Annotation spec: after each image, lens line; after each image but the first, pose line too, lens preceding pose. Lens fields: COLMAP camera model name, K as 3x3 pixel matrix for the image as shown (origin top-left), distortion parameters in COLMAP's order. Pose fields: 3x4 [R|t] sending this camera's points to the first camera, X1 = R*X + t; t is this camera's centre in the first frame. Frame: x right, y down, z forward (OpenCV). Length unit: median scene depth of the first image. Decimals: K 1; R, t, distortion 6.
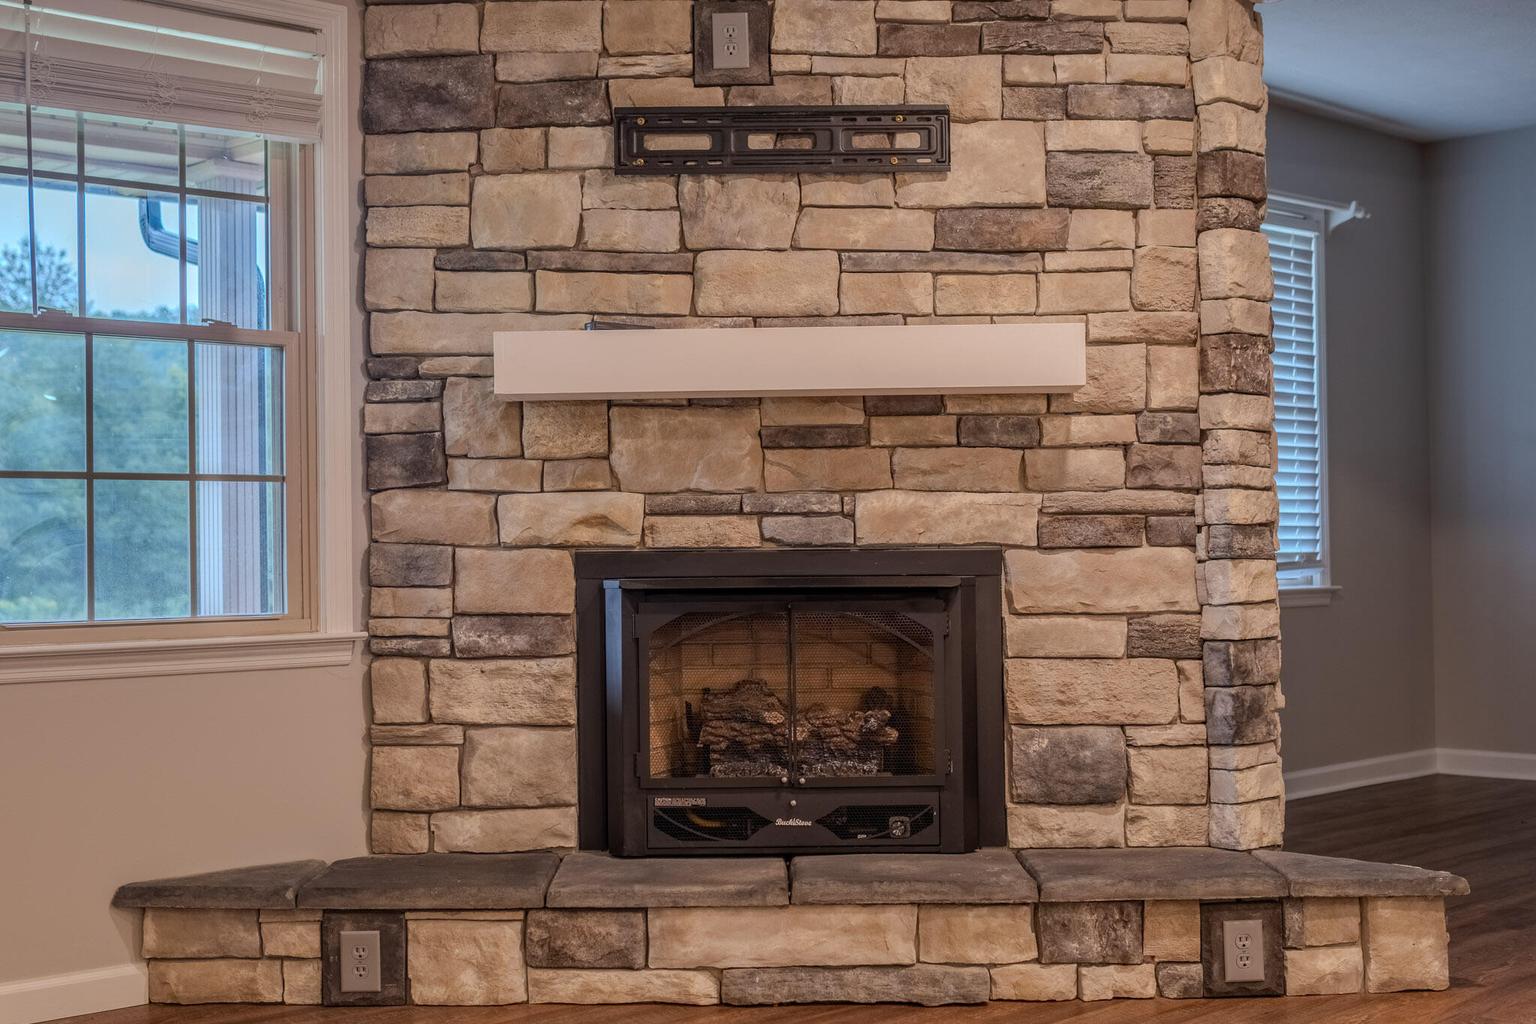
lens RADIAL K [[2012.5, 0, 768.0], [0, 2012.5, 512.0], [0, 0, 1]] dist [-0.048750, -0.013162]
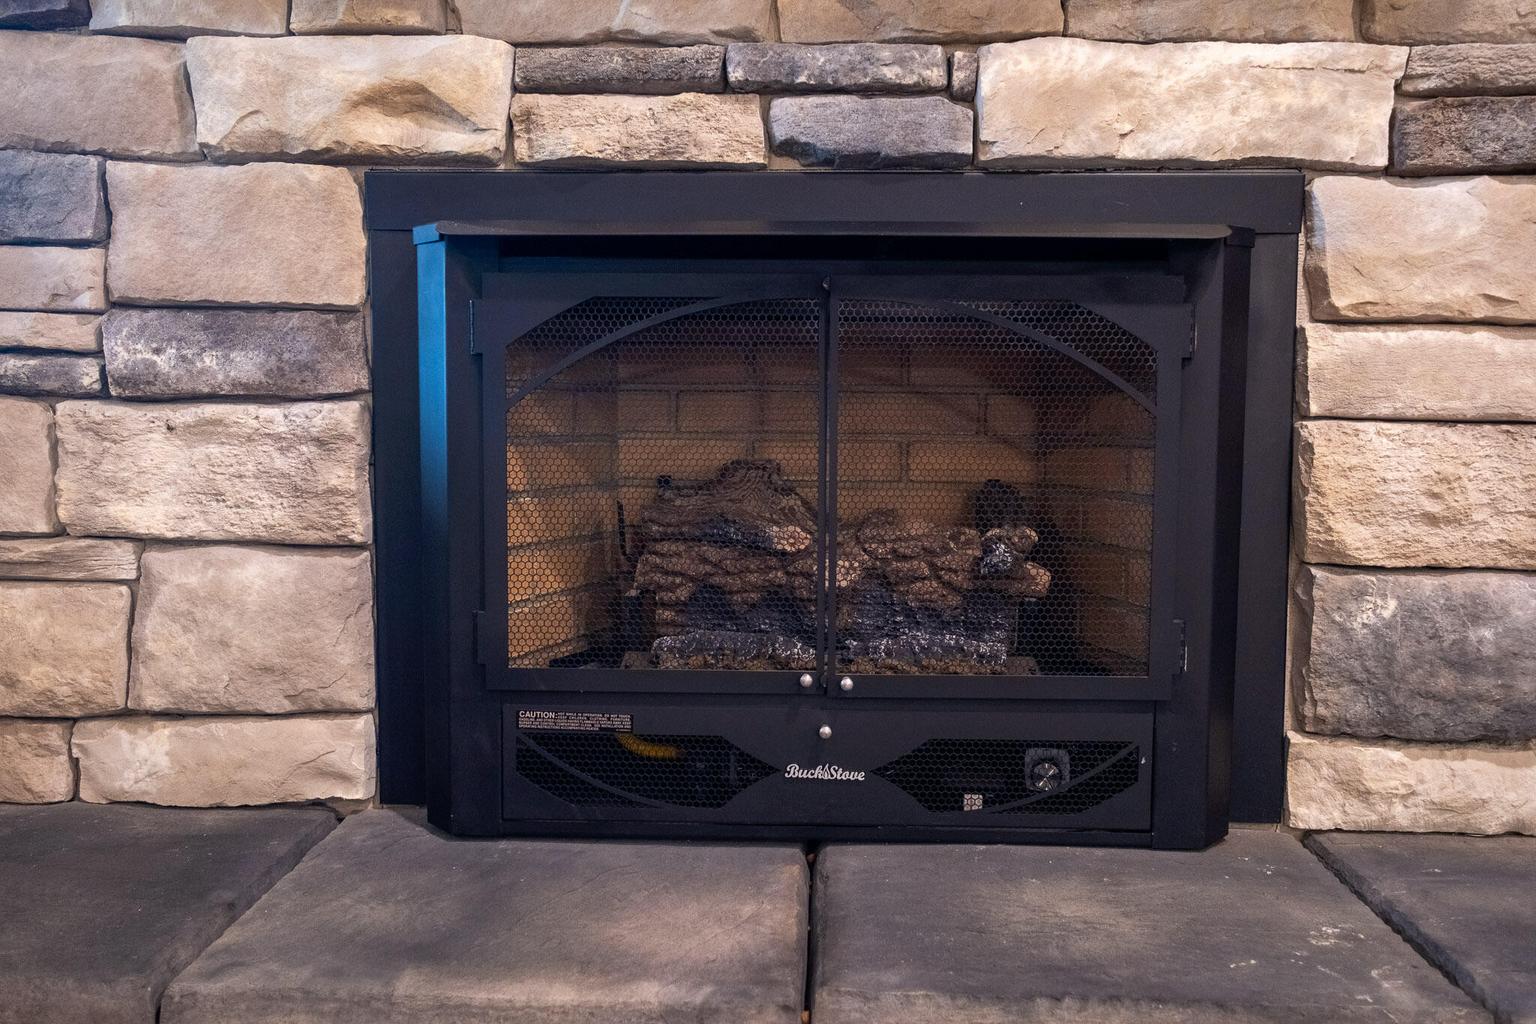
lens RADIAL K [[1336.4, 0, 768.0], [0, 1336.4, 512.0], [0, 0, 1]] dist [-0.000413, 0.000605]
pose [[0.998937, 0.020386, -0.041355, 0.010900], [-0.016384, 0.995353, 0.094891, 0.067102], [0.043097, -0.094113, 0.994628, 0.694592]]
